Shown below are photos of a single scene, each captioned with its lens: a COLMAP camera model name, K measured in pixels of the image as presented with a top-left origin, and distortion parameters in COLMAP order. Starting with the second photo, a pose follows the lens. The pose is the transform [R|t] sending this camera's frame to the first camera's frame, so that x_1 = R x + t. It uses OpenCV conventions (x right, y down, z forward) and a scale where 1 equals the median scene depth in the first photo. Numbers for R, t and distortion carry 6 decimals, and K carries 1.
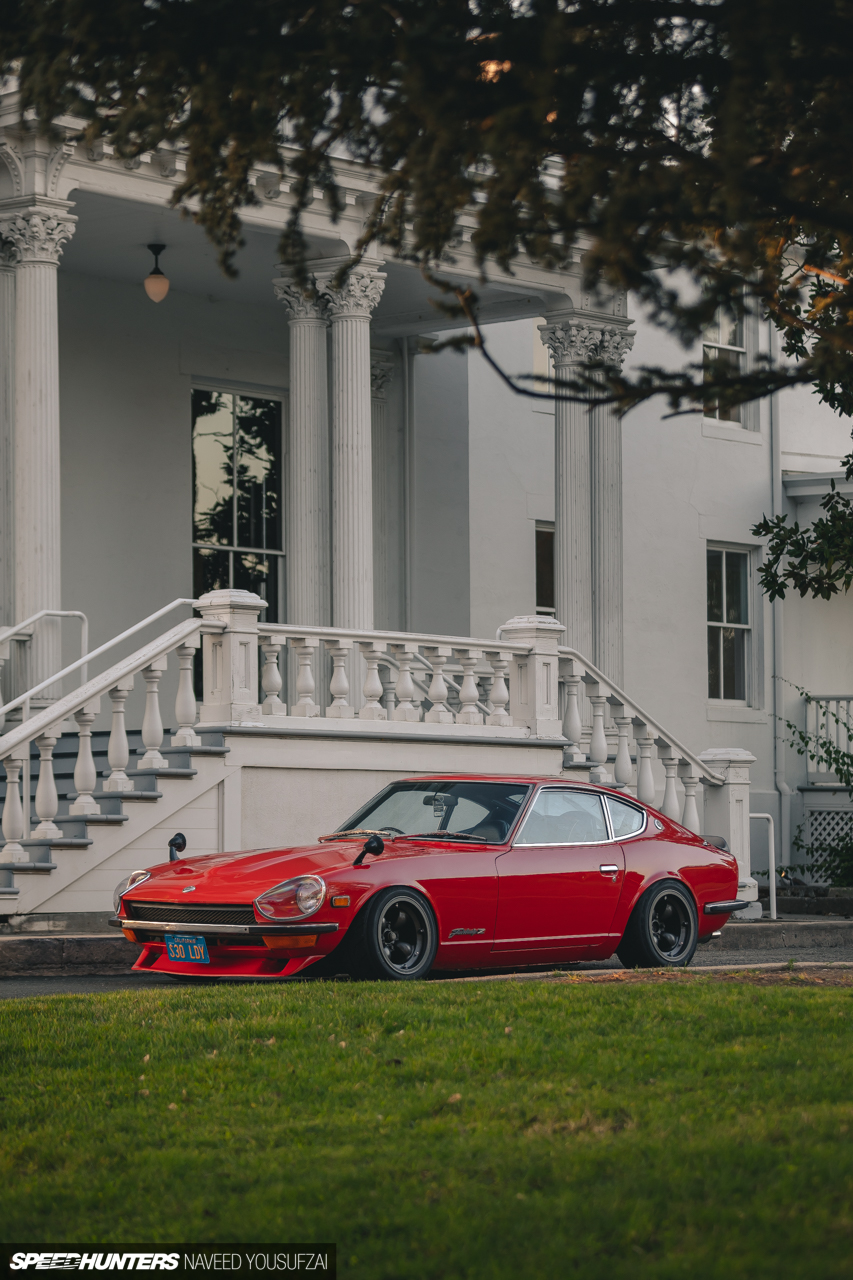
lens RADIAL K [[3666.9, 0, 426.5], [0, 3666.9, 640.0], [0, 0, 1]] dist [0.079615, 0.629662]
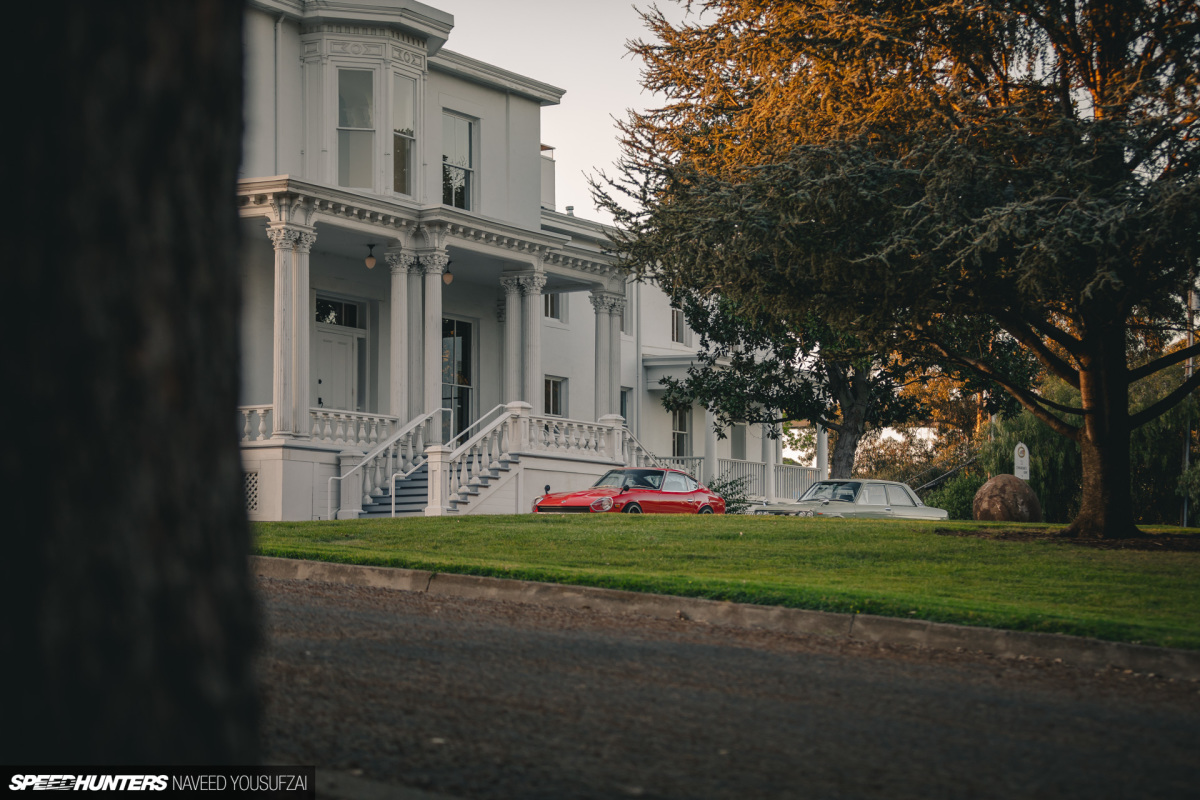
lens RADIAL K [[2476.6, 0, 599.6], [0, 2476.6, 375.8], [0, 0, 1]] dist [0.509385, -0.106268]
pose [[0.986435, 0.023804, 0.162415, -0.289829], [-0.019095, 0.999353, -0.030492, 0.021418], [-0.163036, 0.026977, 0.986251, -0.783523]]
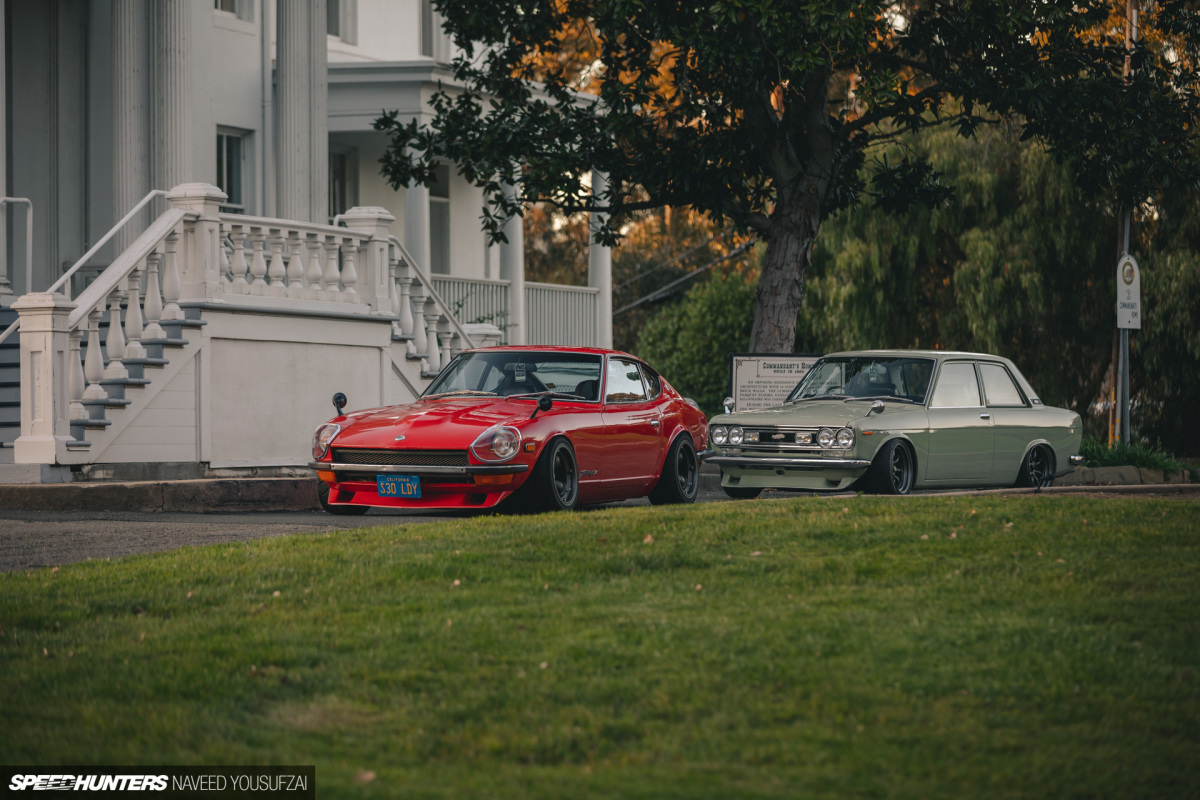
lens RADIAL K [[4099.9, 0, 600.0], [0, 4099.9, 400.0], [0, 0, 1]] dist [-0.221450, -0.333413]
pose [[0.939441, 0.002011, 0.342704, -0.375611], [-0.019008, 0.998749, 0.046247, -0.007584], [-0.342182, -0.049960, 0.938305, -0.246493]]
